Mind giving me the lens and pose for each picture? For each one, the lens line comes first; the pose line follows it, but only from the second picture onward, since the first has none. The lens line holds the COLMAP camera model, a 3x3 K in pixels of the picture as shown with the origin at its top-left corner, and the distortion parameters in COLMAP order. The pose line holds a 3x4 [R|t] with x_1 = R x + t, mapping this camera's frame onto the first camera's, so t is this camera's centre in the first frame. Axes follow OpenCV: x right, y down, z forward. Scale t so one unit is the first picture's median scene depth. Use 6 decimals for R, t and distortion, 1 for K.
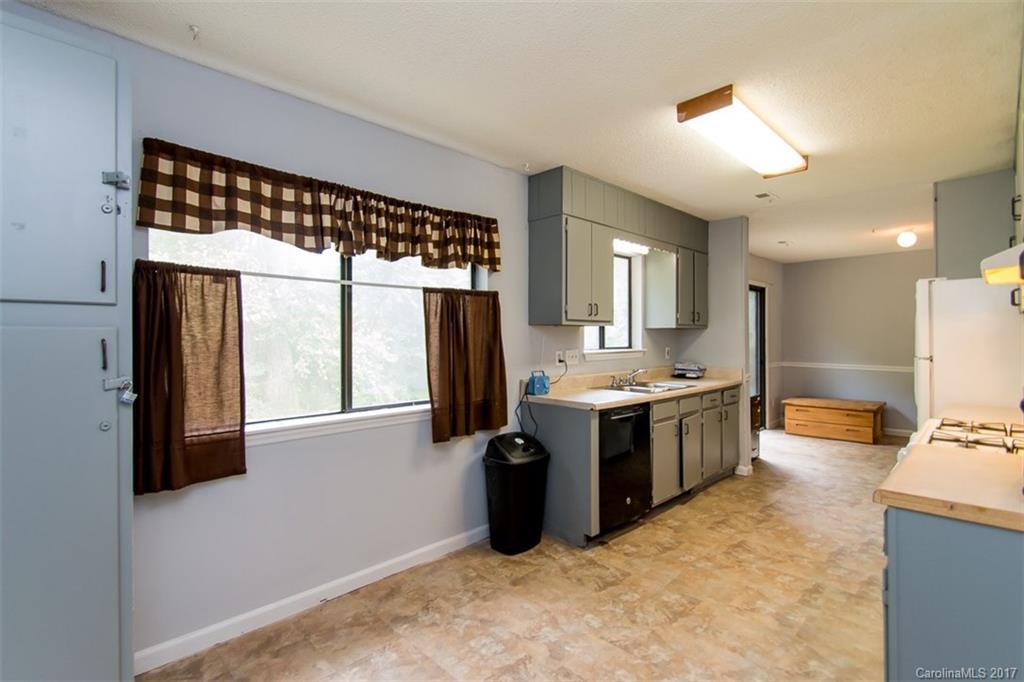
lens RADIAL K [[483.1, 0, 512.0], [0, 483.1, 341.0], [0, 0, 1]] dist [0.000719, -0.000408]
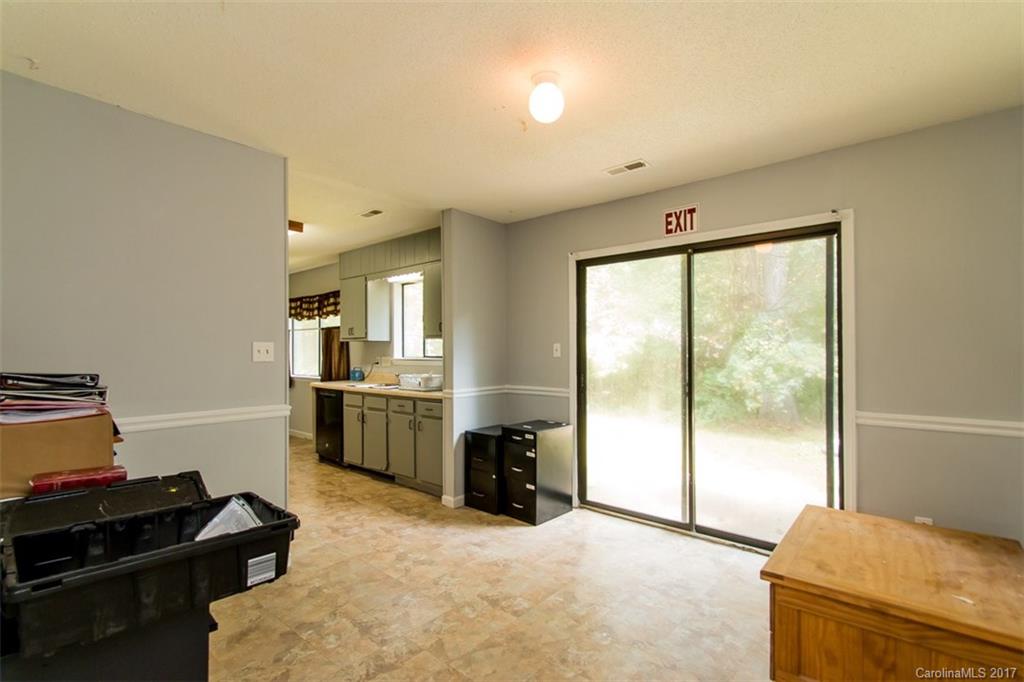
lens RADIAL K [[481.5, 0, 512.1], [0, 481.5, 347.3], [0, 0, 1]] dist [0.000047, -0.000234]
pose [[0.077433, -0.007689, -0.996968, 2.001035], [-0.009899, 0.999915, -0.008480, -0.001282], [0.996948, 0.010526, 0.077350, 1.537841]]
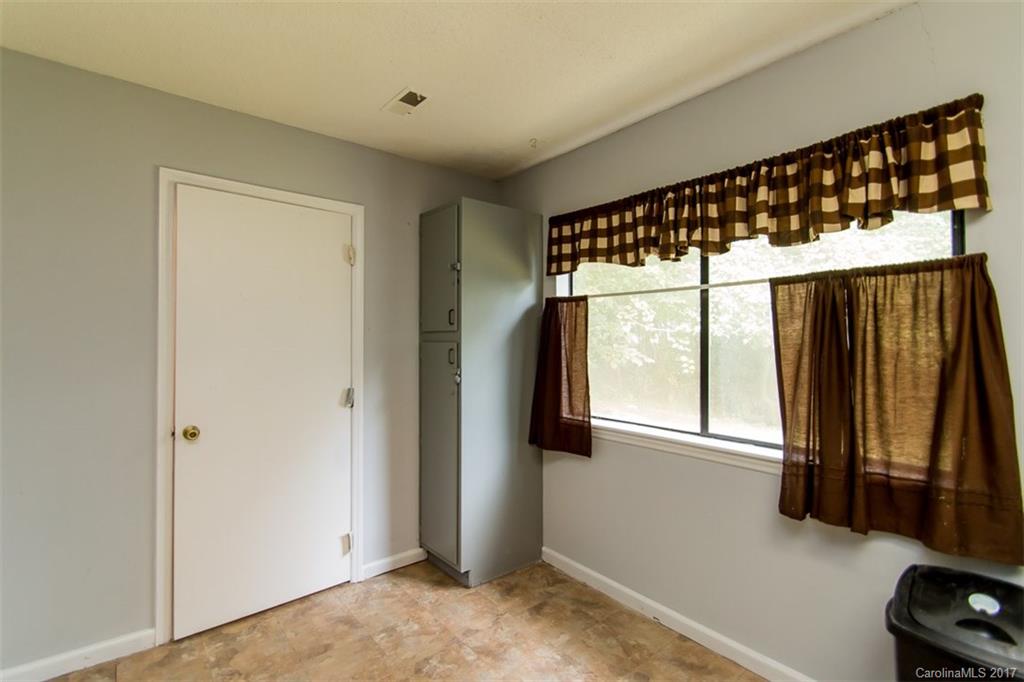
lens RADIAL K [[471.2, 0, 505.8], [0, 471.2, 337.4], [0, 0, 1]] dist [0.000540, -0.000978]
pose [[-0.105441, -0.006336, -0.994405, 0.447614], [-0.013103, 0.999902, -0.004981, -0.016453], [0.994339, 0.012505, -0.105514, 0.600419]]
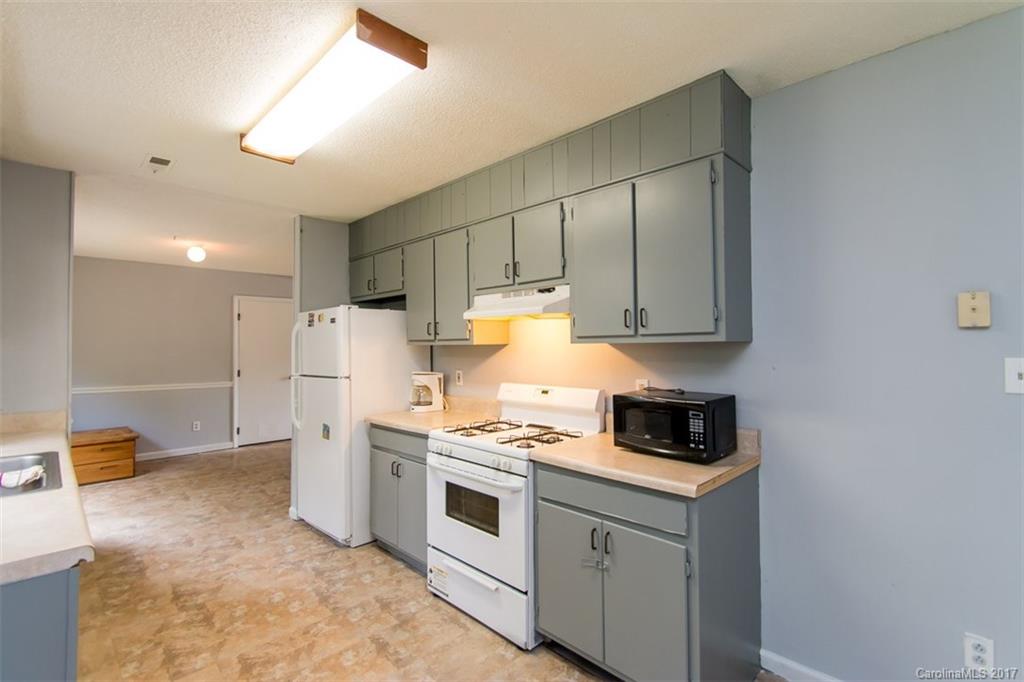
lens RADIAL K [[471.2, 0, 505.8], [0, 471.2, 337.4], [0, 0, 1]] dist [0.000540, -0.000978]
pose [[0.005139, 0.018307, 0.999819, -0.205779], [0.011989, 0.999759, -0.018367, -0.029545], [-0.999915, 0.012081, 0.004918, 0.606514]]
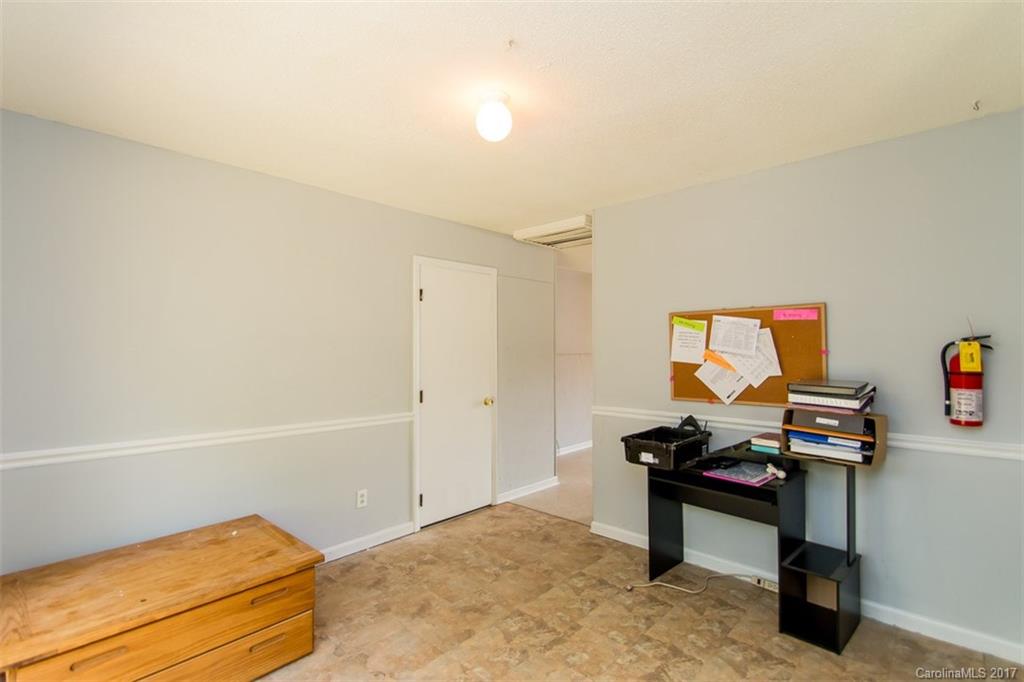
lens RADIAL K [[471.2, 0, 505.8], [0, 471.2, 337.4], [0, 0, 1]] dist [0.000540, -0.000978]
pose [[-0.036426, 0.027479, 0.998958, 0.712870], [0.013606, 0.999543, -0.026999, -0.034559], [-0.999244, 0.012608, -0.036784, 1.643158]]
